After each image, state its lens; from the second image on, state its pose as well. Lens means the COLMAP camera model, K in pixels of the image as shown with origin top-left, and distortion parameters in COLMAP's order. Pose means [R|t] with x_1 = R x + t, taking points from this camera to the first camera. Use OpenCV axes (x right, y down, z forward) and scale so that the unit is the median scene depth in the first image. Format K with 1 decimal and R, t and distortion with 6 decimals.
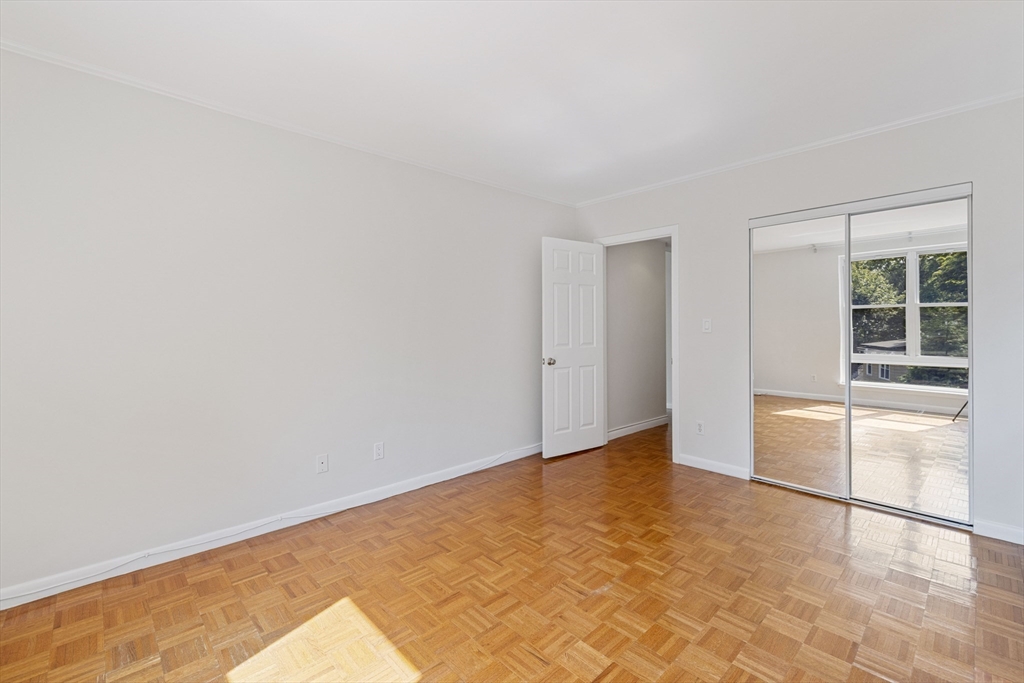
lens RADIAL K [[435.6, 0, 494.4], [0, 435.6, 326.3], [0, 0, 1]] dist [-0.001854, -0.000144]
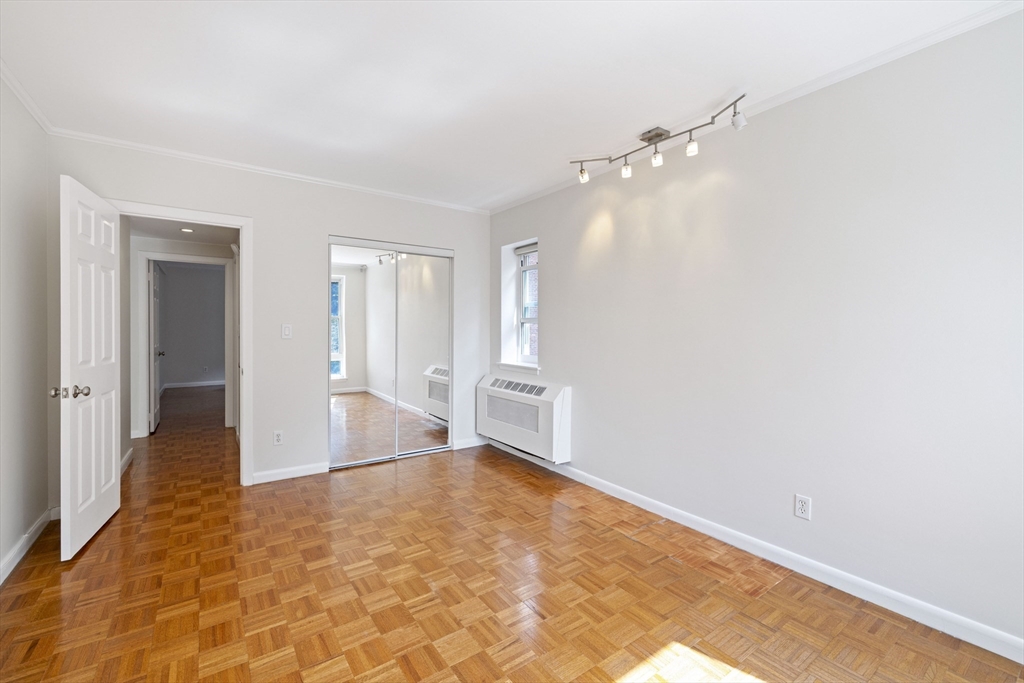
lens RADIAL K [[435.6, 0, 504.1], [0, 435.6, 334.9], [0, 0, 1]] dist [-0.001854, -0.000144]
pose [[0.124012, -0.004250, 0.992272, -0.563815], [-0.004645, 0.999977, 0.004863, -0.001567], [-0.992270, -0.005212, 0.123989, 0.522239]]
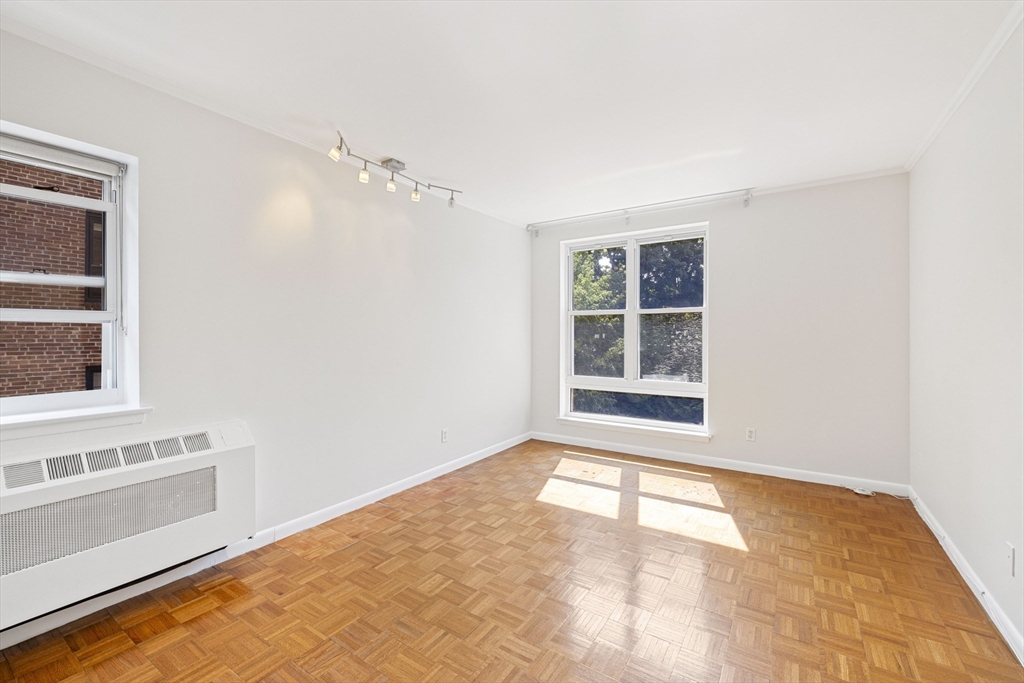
lens RADIAL K [[435.6, 0, 507.7], [0, 435.6, 336.7], [0, 0, 1]] dist [-0.001854, -0.000144]
pose [[-0.964973, 0.011533, -0.262094, 0.471612], [0.009944, 0.999923, 0.007389, -0.008254], [0.262160, 0.004524, -0.965014, 1.479561]]
